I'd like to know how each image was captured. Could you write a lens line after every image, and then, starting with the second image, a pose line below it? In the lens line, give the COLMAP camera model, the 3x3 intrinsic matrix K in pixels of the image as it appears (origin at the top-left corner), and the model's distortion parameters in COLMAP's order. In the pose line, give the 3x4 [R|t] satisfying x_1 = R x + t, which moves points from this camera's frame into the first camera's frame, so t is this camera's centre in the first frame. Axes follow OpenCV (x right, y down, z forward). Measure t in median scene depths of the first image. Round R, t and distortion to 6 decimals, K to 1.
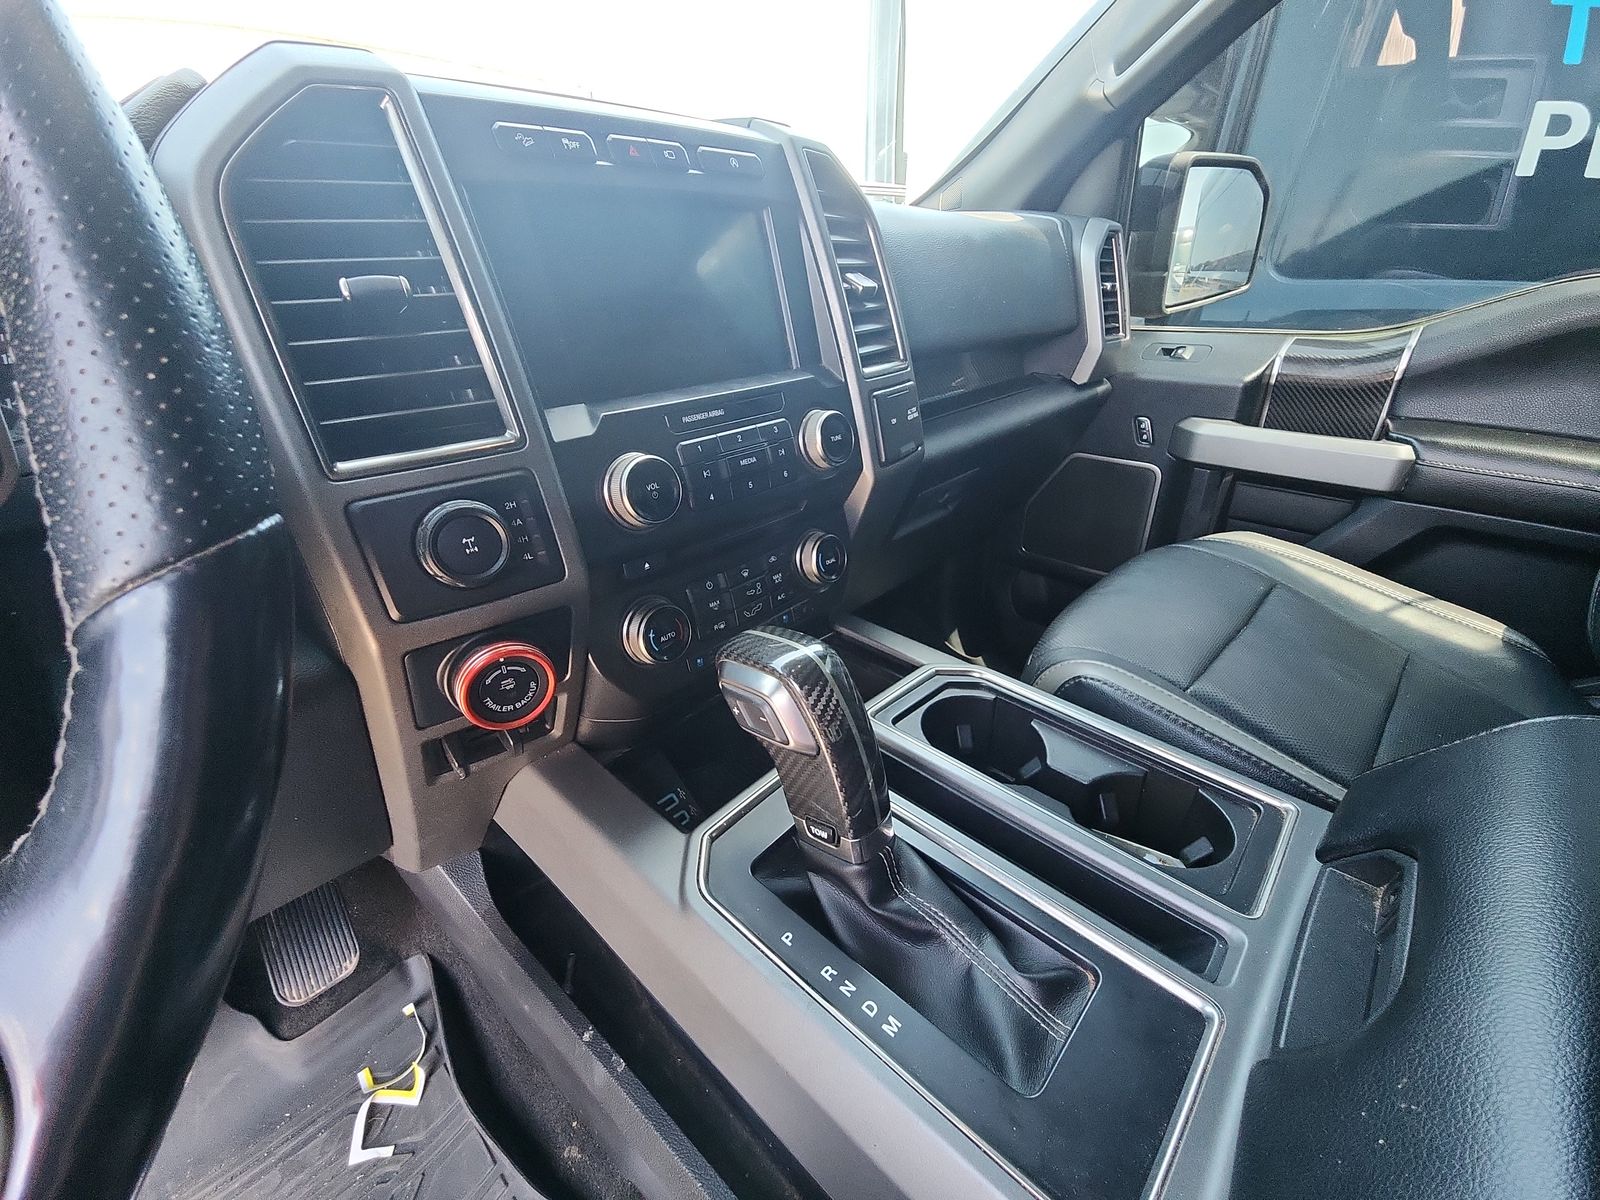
lens RADIAL K [[678.1, 0, 798.2], [0, 678.1, 607.4], [0, 0, 1]] dist [0.037374, -0.014485]
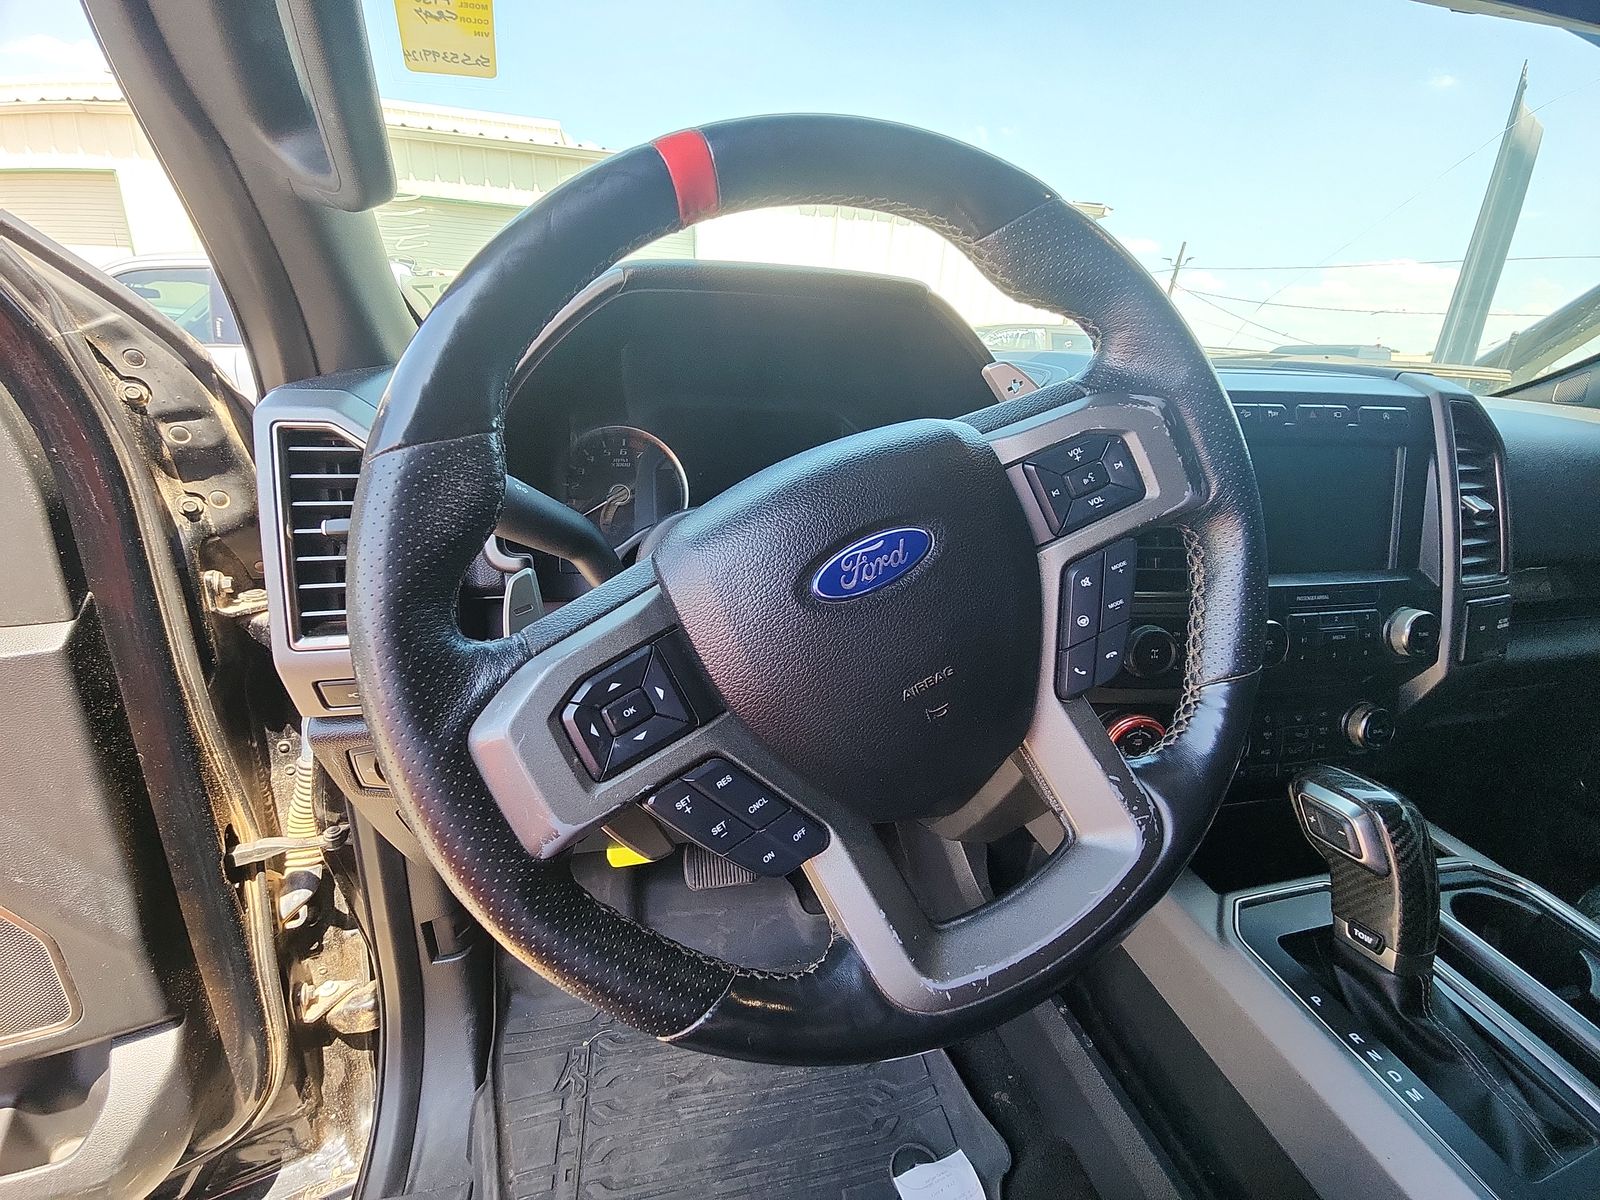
lens RADIAL K [[678.1, 0, 798.2], [0, 678.1, 607.4], [0, 0, 1]] dist [0.037374, -0.014485]
pose [[0.836743, 0.245769, -0.489345, -0.275678], [-0.299720, 0.953434, -0.033646, 0.071899], [0.458289, 0.174820, 0.871441, -0.551656]]
